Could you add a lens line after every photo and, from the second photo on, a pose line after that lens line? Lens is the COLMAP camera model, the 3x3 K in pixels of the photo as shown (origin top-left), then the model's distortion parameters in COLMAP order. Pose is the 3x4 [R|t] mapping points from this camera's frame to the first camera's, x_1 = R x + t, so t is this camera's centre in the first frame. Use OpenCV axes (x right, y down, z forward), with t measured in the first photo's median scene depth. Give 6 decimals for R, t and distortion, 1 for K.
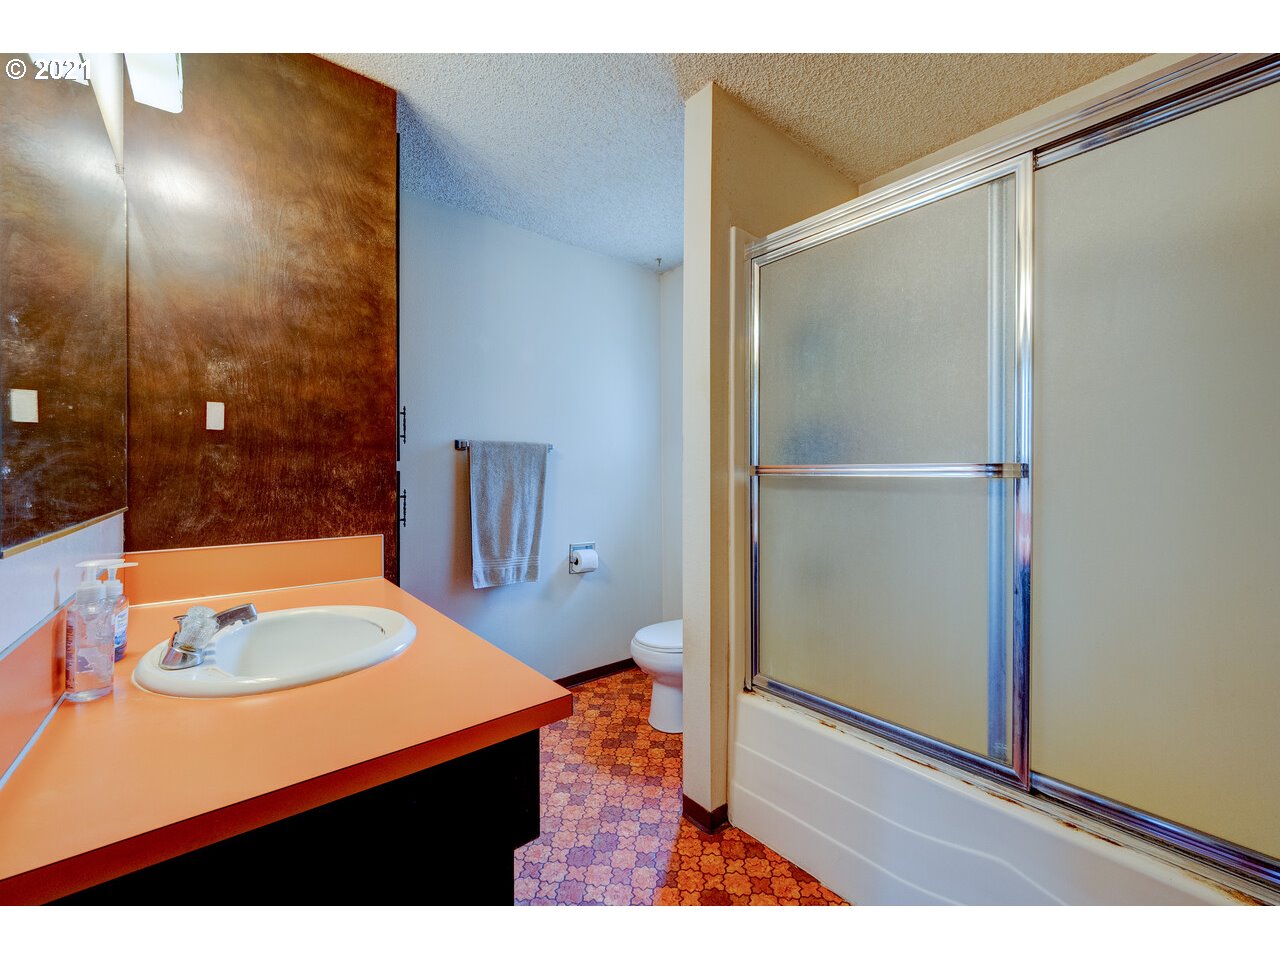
lens RADIAL K [[510.2, 0, 649.9], [0, 510.2, 476.3], [0, 0, 1]] dist [-0.000844, 0.000606]
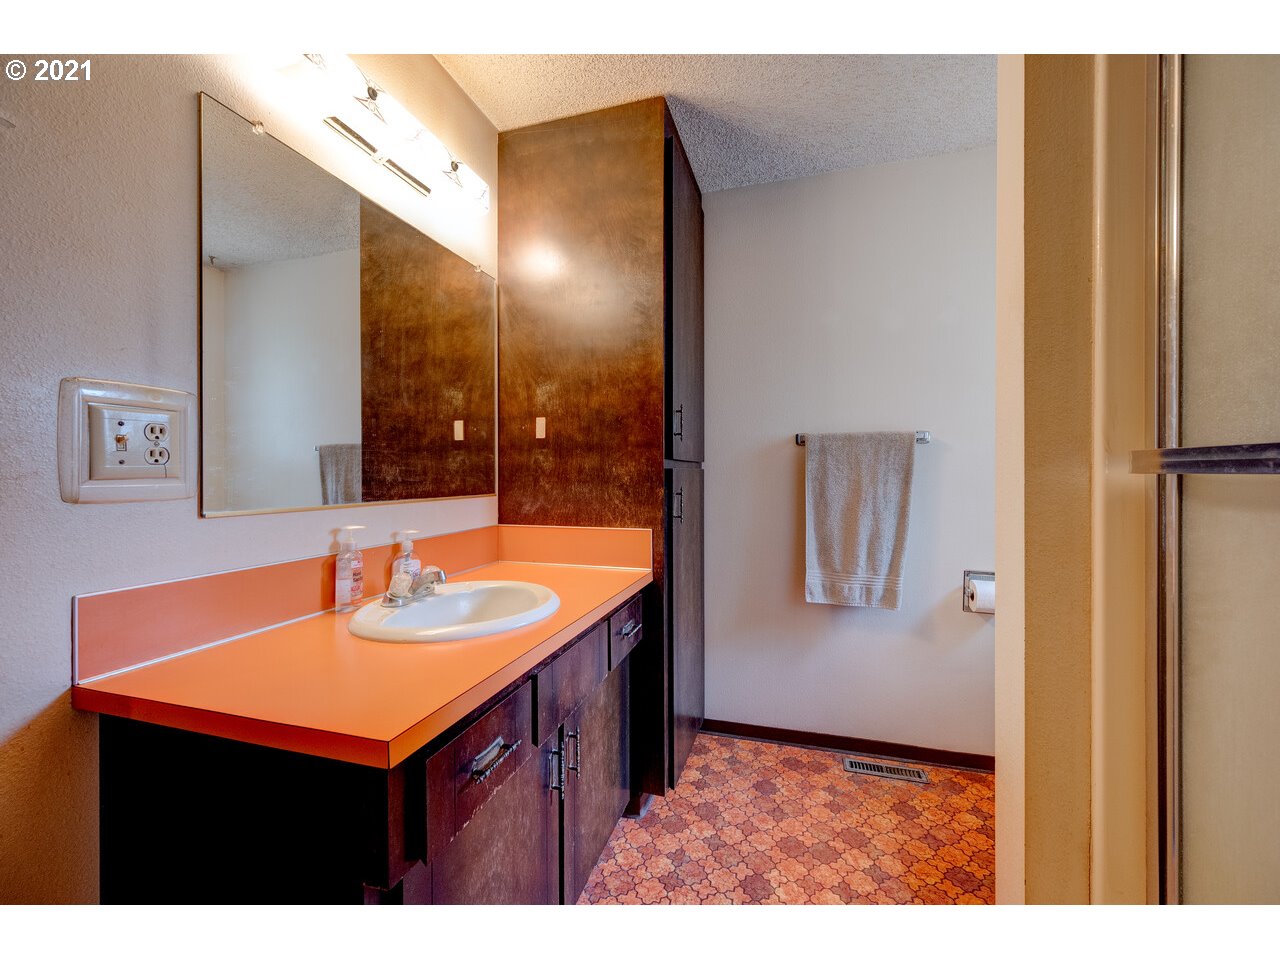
lens RADIAL K [[510.2, 0, 645.1], [0, 510.2, 476.6], [0, 0, 1]] dist [-0.000844, 0.000606]
pose [[0.554518, 0.006955, -0.832143, 0.353467], [-0.004317, 0.999976, 0.005482, 0.000203], [0.832160, 0.000553, 0.554535, 0.425064]]
